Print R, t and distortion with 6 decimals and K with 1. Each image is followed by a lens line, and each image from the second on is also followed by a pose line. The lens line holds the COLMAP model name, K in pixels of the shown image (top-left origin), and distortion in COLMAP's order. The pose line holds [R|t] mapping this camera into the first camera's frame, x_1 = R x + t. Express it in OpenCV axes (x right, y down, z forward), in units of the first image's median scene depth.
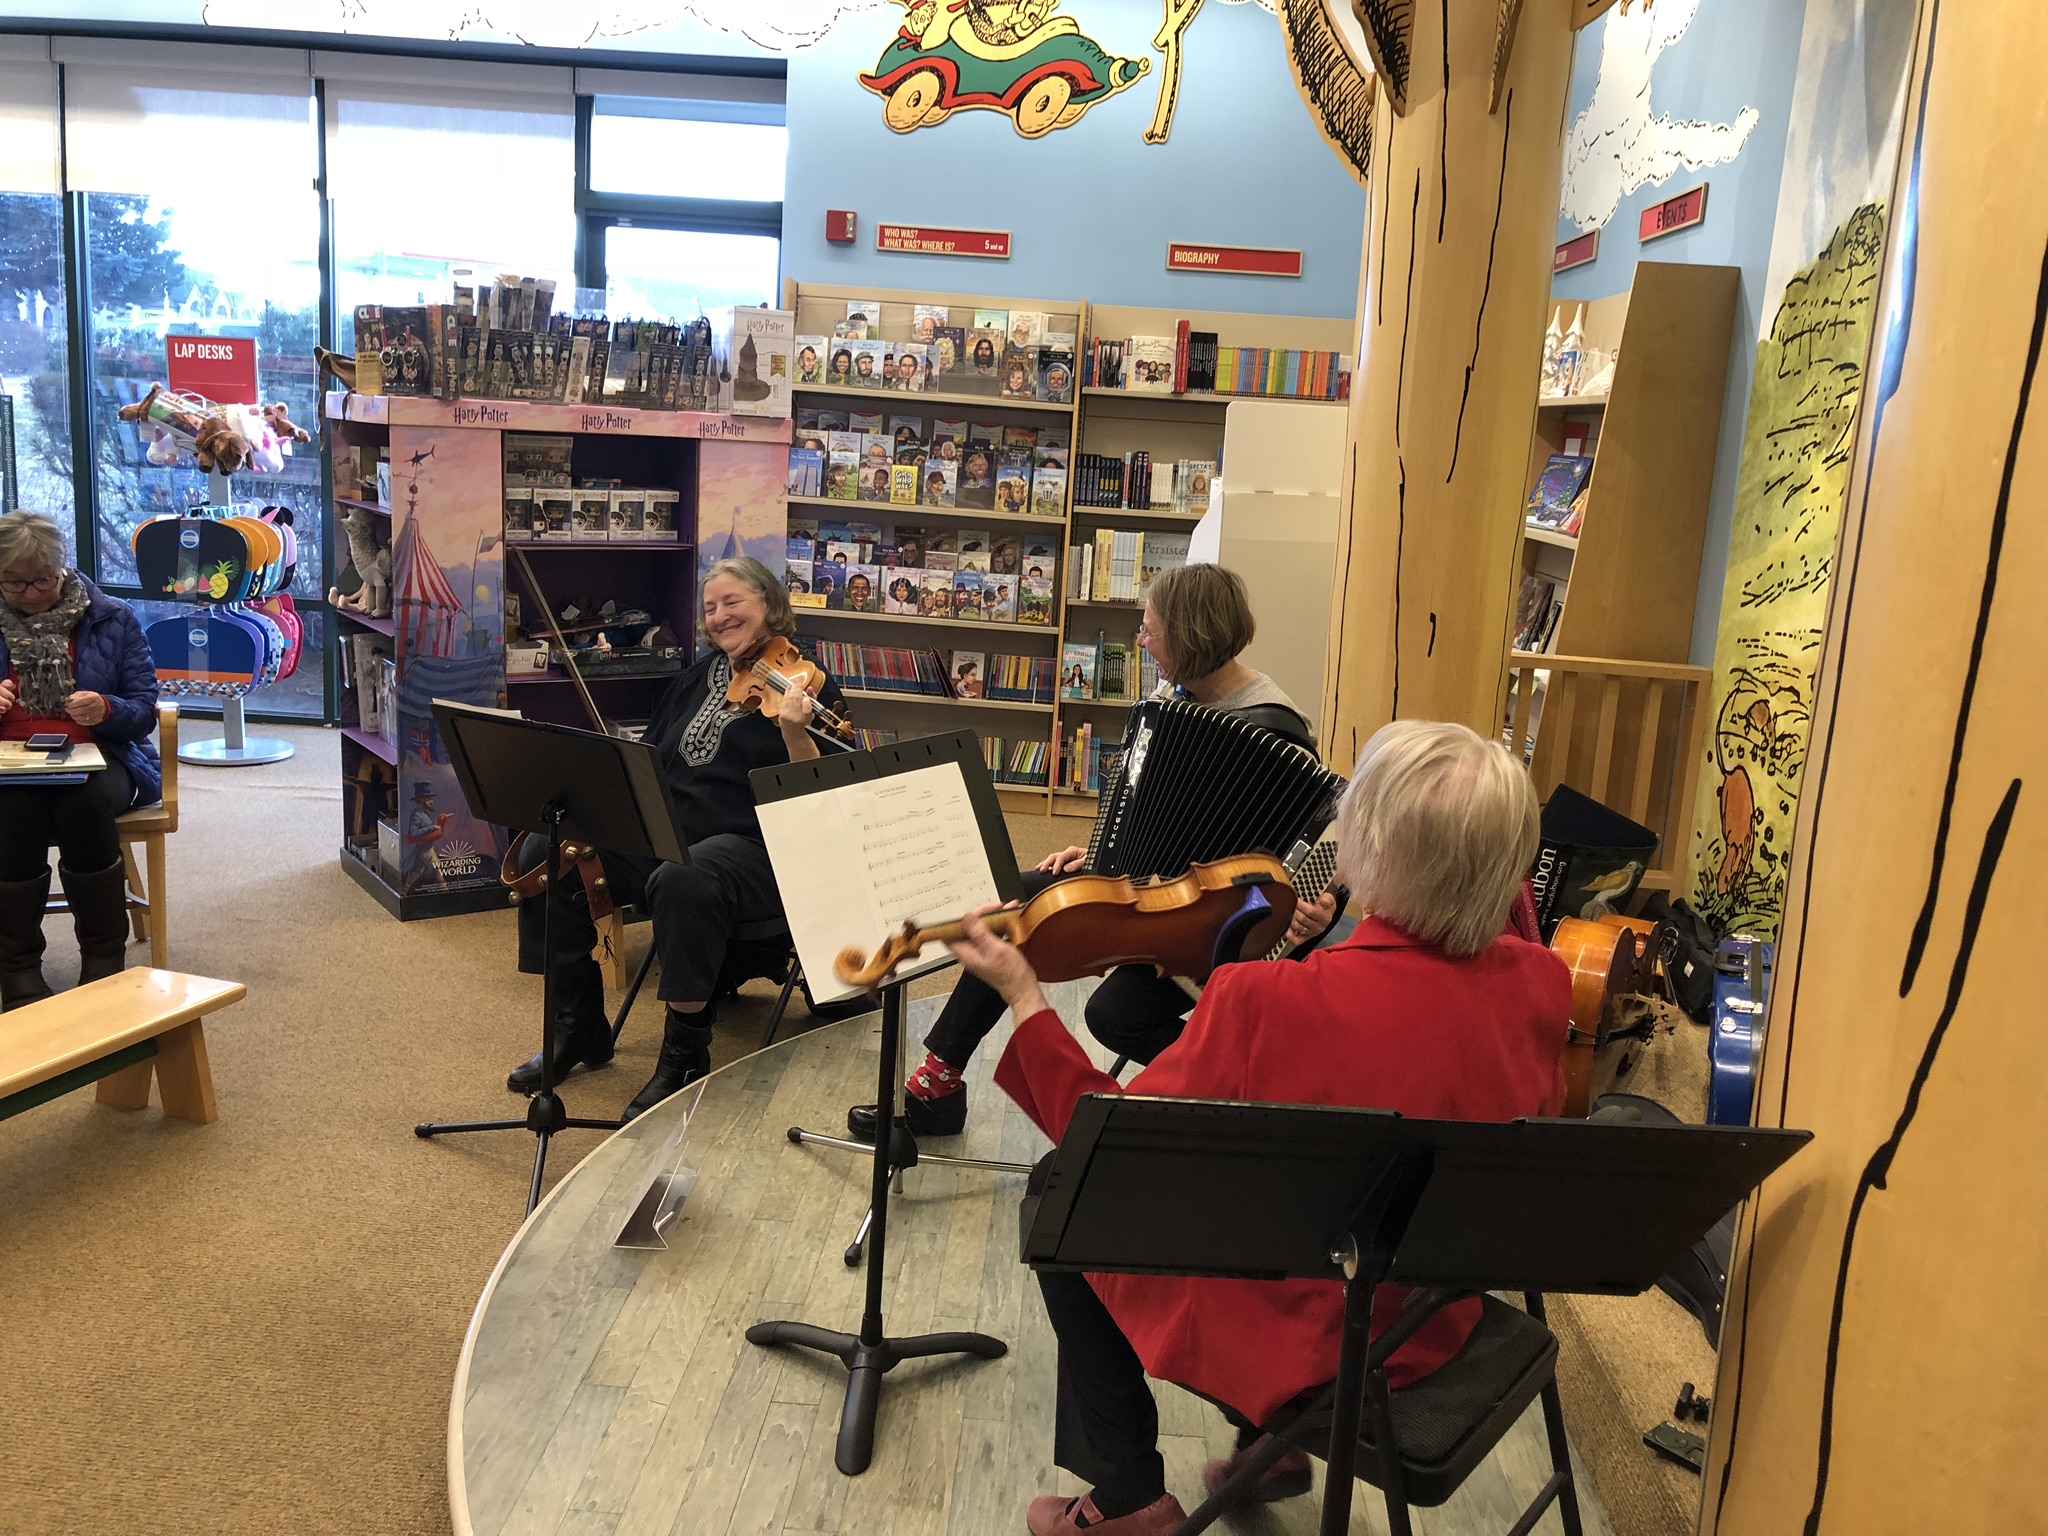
lens RADIAL K [[1688.9, 0, 1024.6], [0, 1688.9, 738.3], [0, 0, 1]] dist [-0.006798, 0.001637]
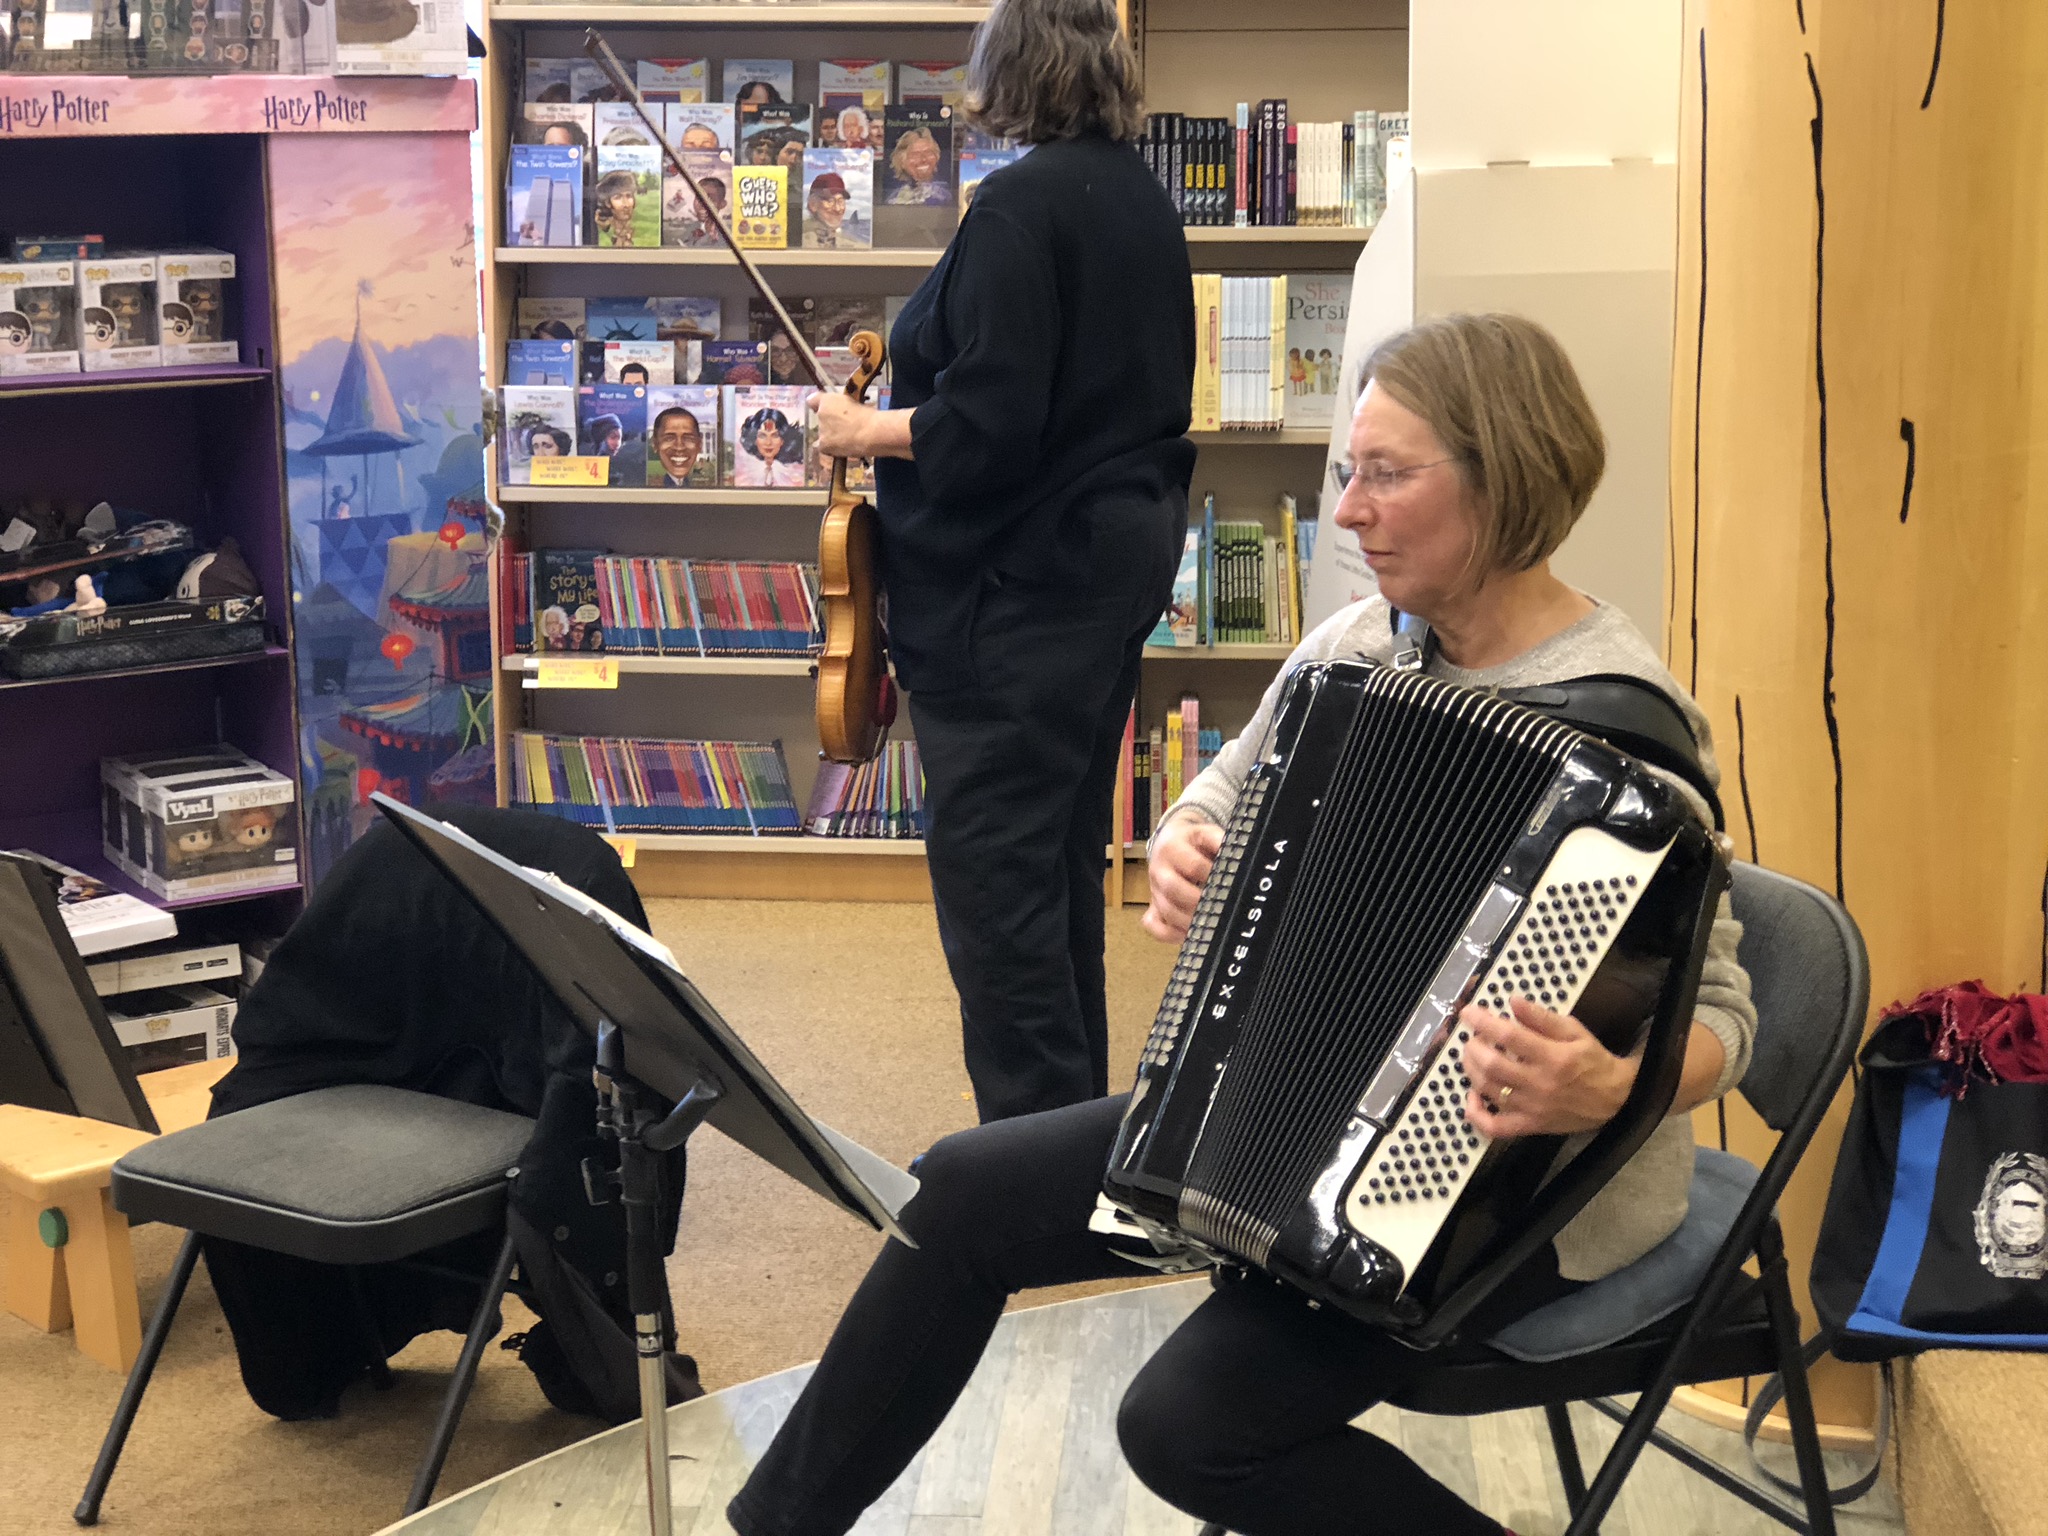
lens RADIAL K [[3318.9, 0, 1024.0], [0, 3318.9, 768.0], [0, 0, 1]] dist [-0.195545, 1.171019]
pose [[0.997041, -0.059624, -0.048530, 0.035216], [0.060539, 0.998010, 0.017613, -0.009085], [0.047383, -0.020499, 0.998666, 0.101779]]
